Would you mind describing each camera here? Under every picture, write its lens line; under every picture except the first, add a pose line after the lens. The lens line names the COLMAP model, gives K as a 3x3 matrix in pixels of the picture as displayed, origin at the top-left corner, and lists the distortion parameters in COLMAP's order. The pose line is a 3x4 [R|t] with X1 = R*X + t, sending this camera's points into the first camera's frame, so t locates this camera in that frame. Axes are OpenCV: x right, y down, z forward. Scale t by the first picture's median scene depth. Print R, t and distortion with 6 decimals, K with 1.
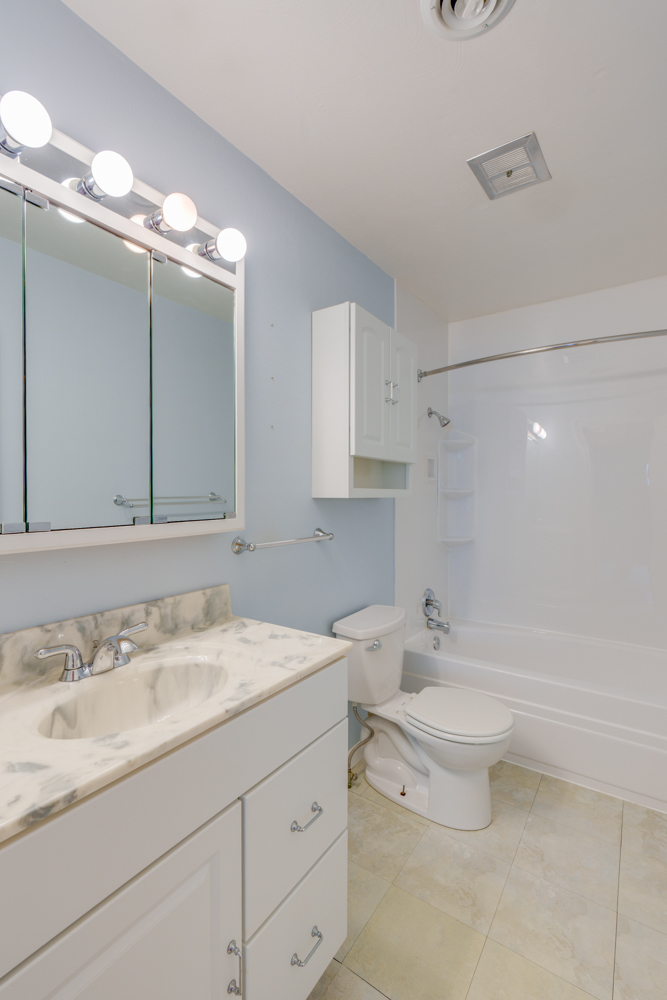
lens RADIAL K [[455.8, 0, 330.3], [0, 455.8, 493.6], [0, 0, 1]] dist [-0.003721, 0.001232]
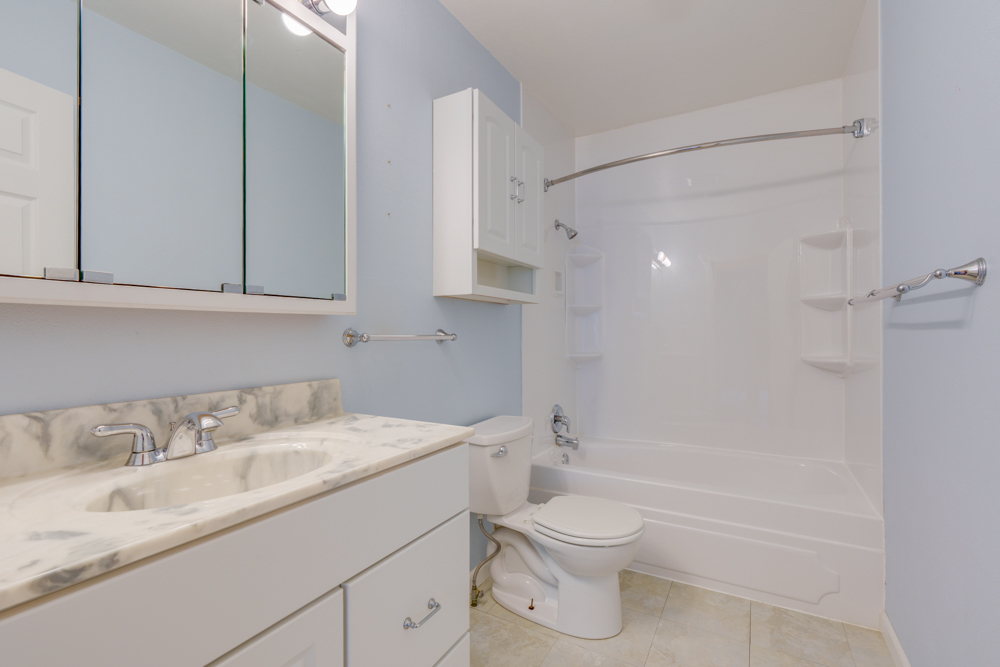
lens RADIAL K [[455.8, 0, 504.2], [0, 455.8, 337.0], [0, 0, 1]] dist [-0.003721, 0.001232]
pose [[0.995516, -0.003615, 0.094524, 0.016903], [0.005103, 0.999867, -0.015511, 0.116743], [-0.094455, 0.015924, 0.995402, 0.054757]]
